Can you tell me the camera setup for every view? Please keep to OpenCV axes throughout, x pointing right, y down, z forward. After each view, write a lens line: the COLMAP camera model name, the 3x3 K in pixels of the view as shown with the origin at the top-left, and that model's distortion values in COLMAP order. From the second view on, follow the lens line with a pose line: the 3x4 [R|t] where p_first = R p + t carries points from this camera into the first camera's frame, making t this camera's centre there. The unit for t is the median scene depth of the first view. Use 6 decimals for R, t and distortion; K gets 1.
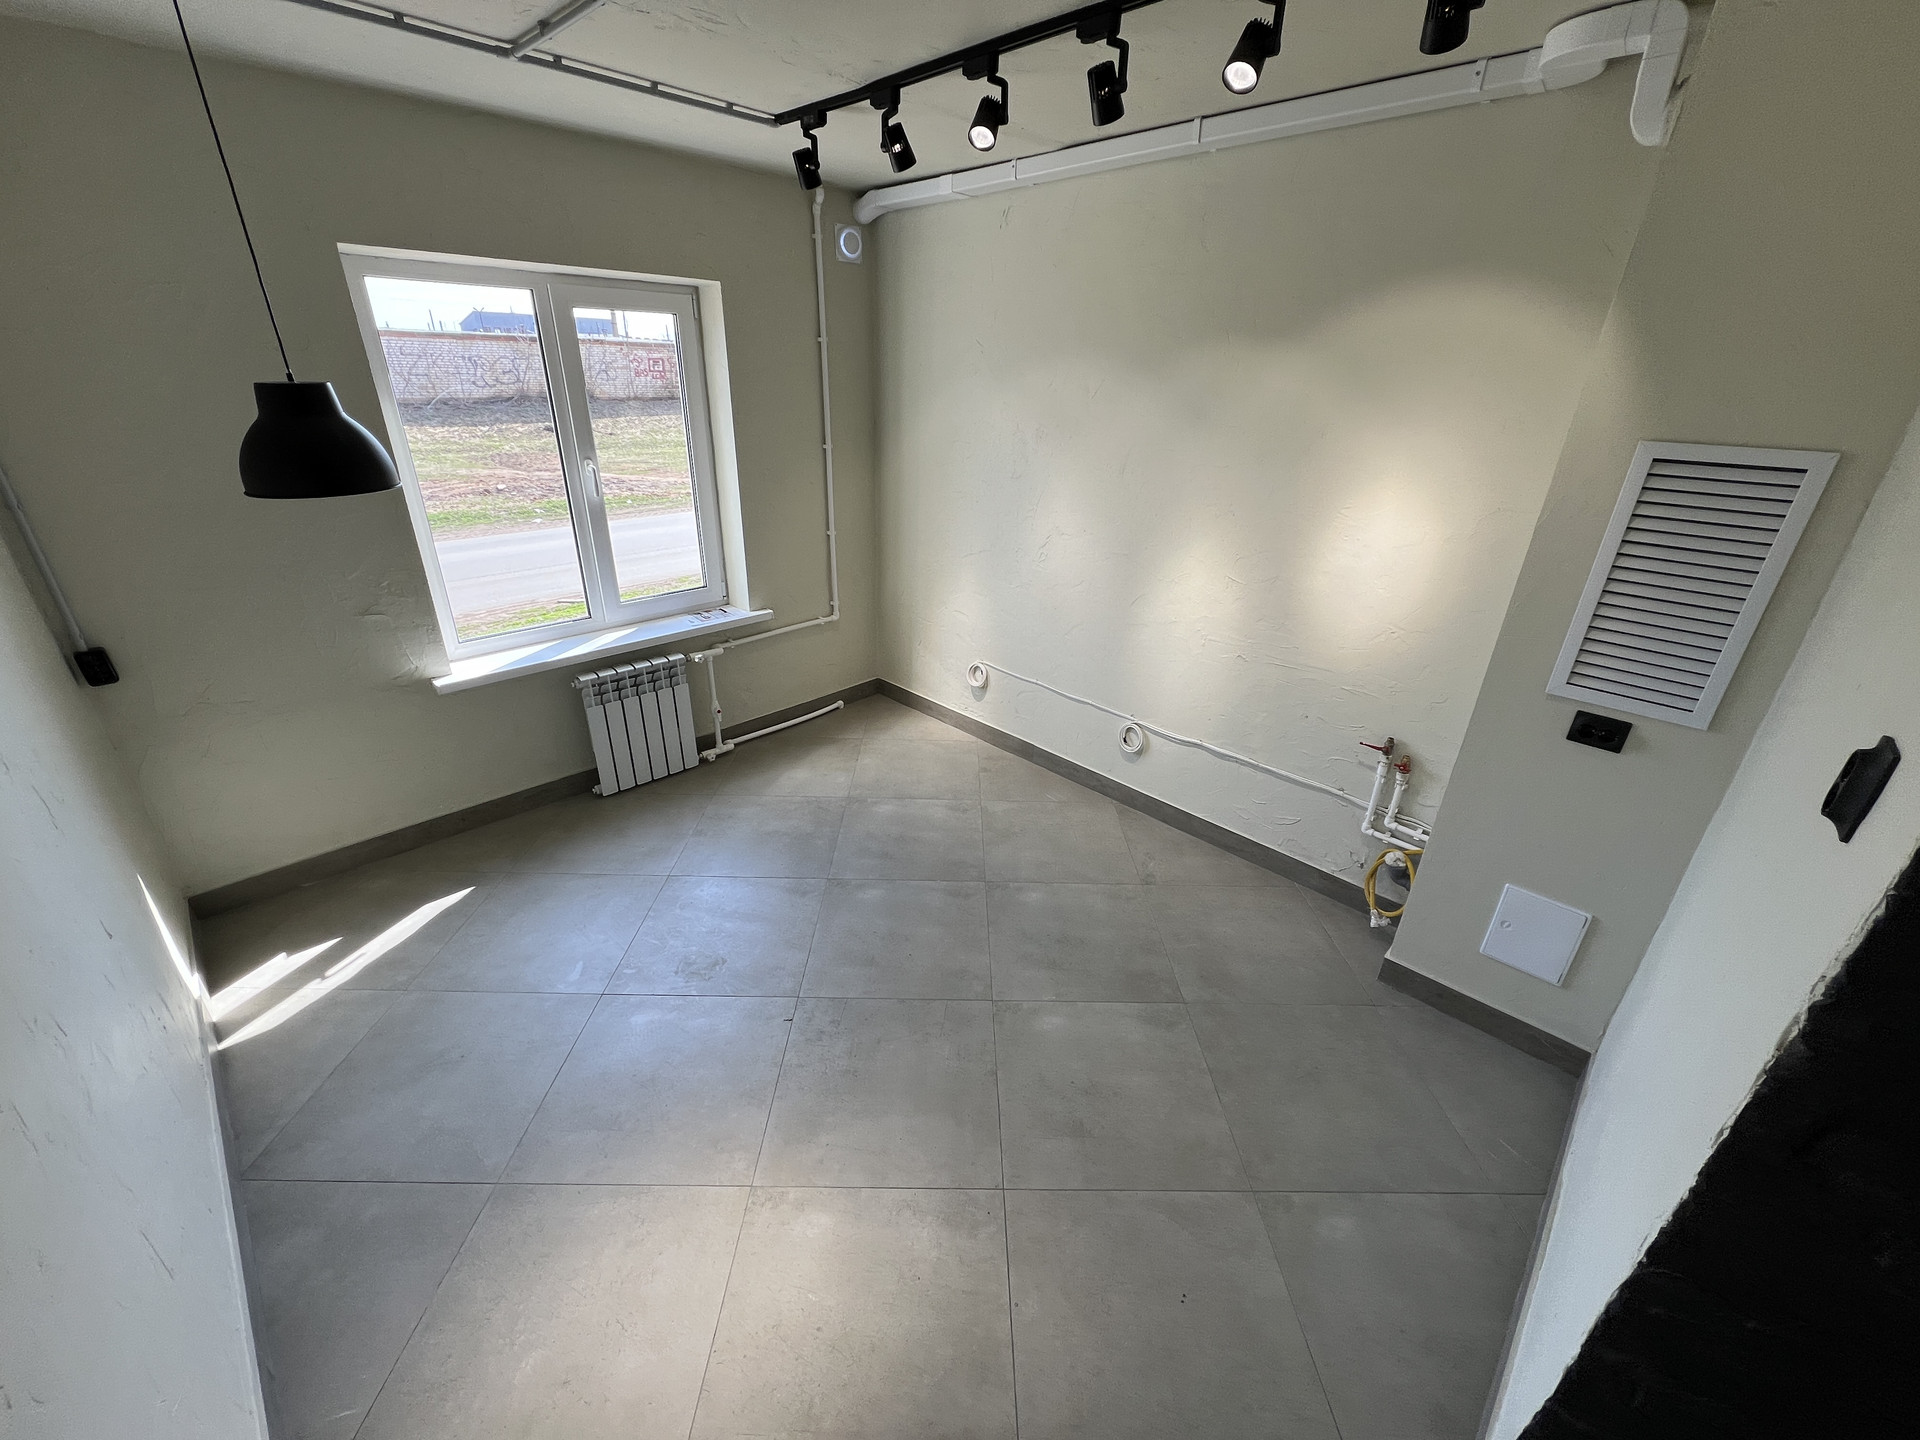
lens RADIAL K [[763.6, 0, 963.8], [0, 763.6, 721.8], [0, 0, 1]] dist [-0.003471, 0.000494]
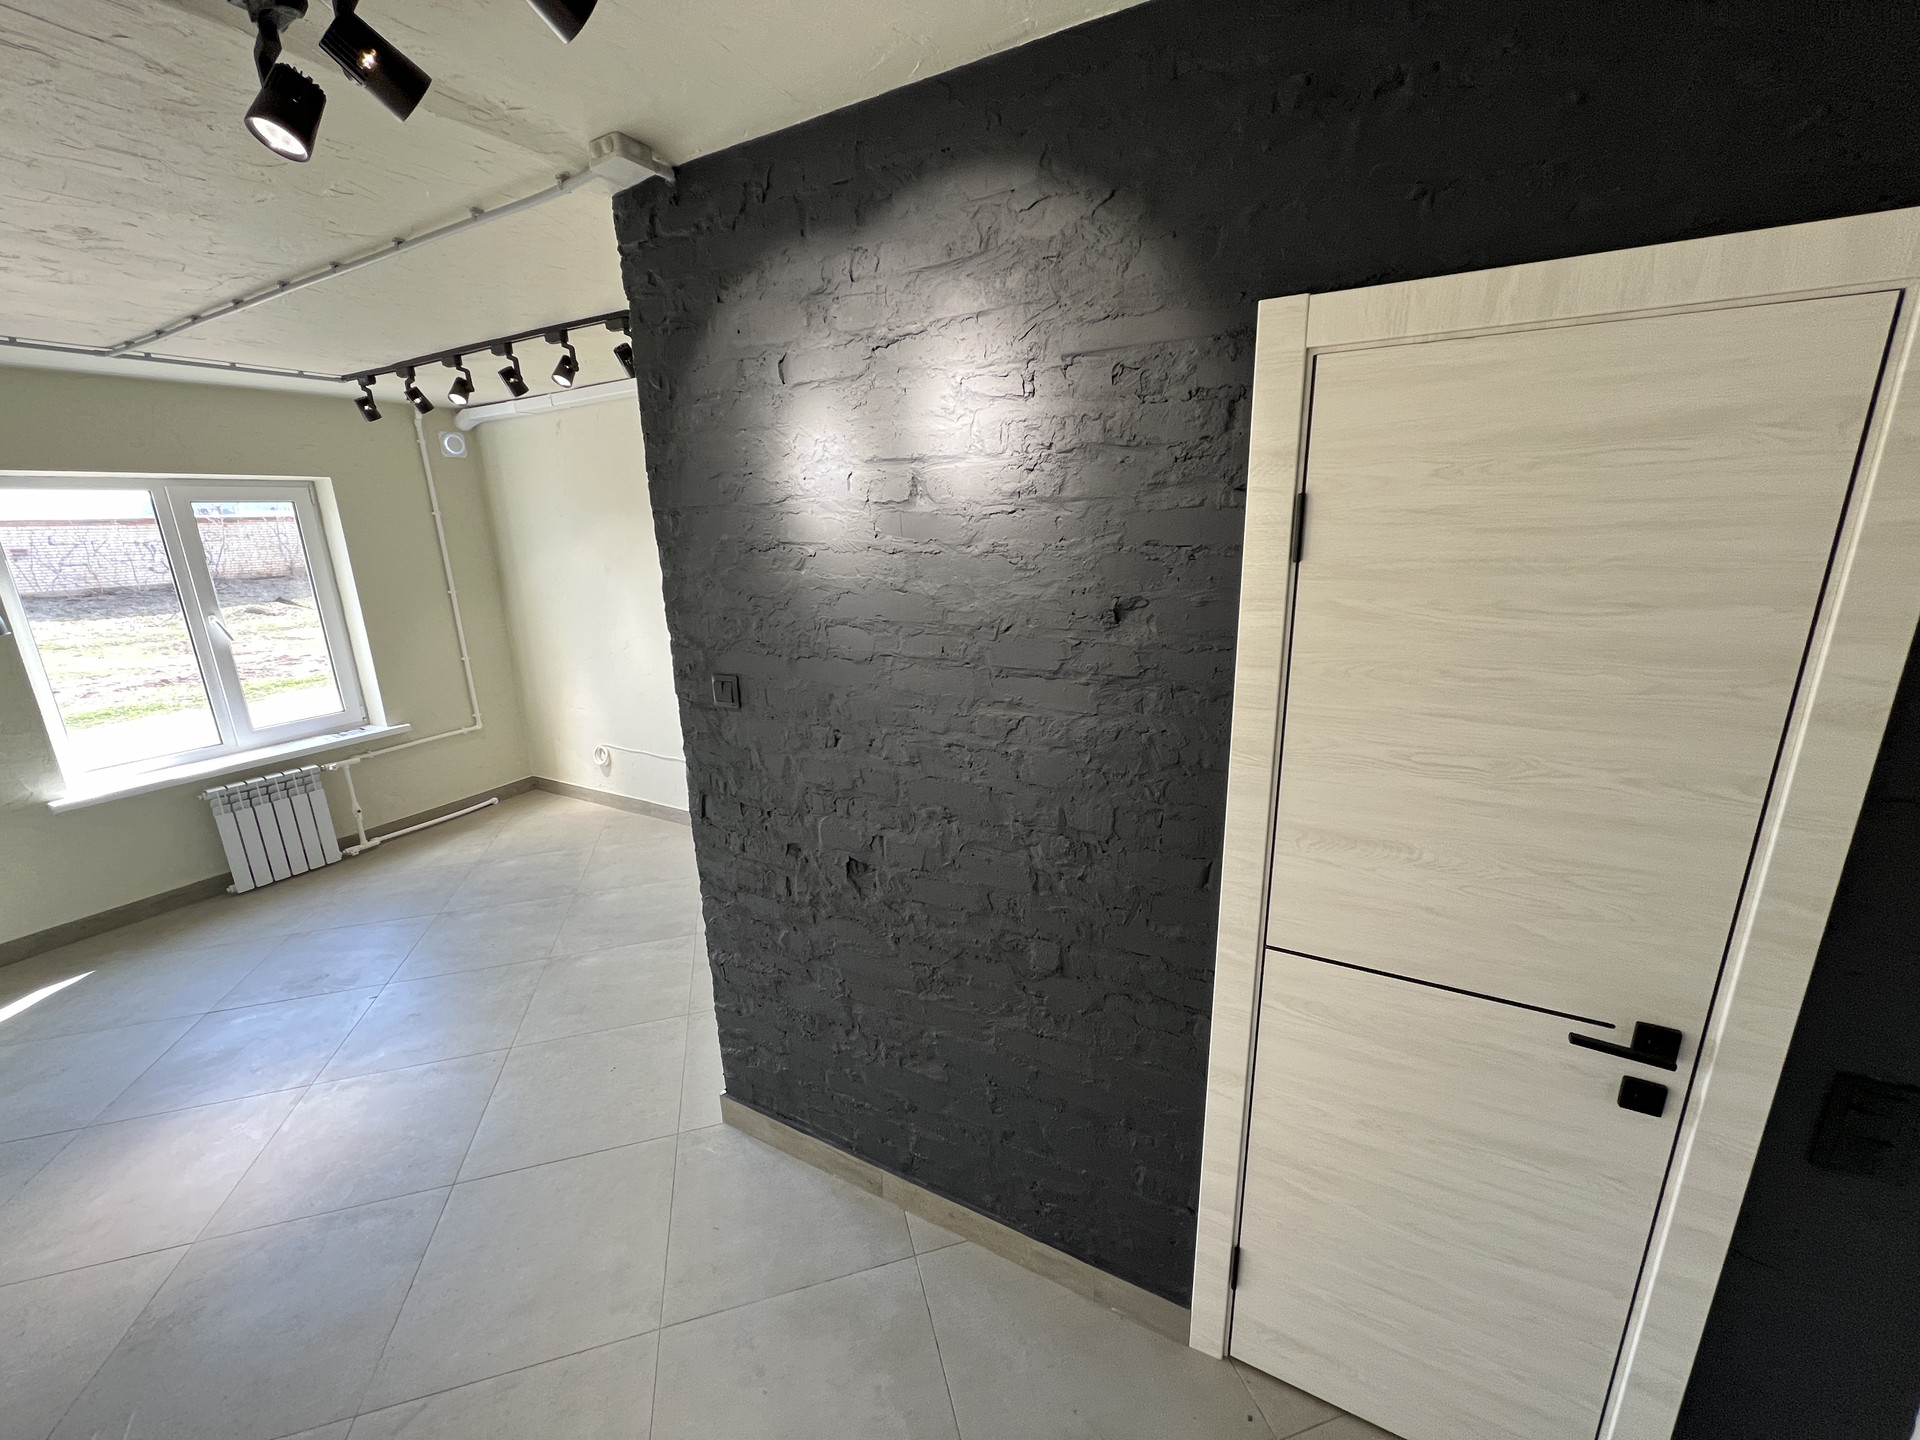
lens RADIAL K [[763.6, 0, 964.5], [0, 763.6, 721.3], [0, 0, 1]] dist [-0.003471, 0.000494]
pose [[0.960845, -0.122423, 0.248577, 0.344436], [0.162757, 0.975390, -0.148743, 0.202095], [-0.224250, 0.183376, 0.957123, -0.415962]]
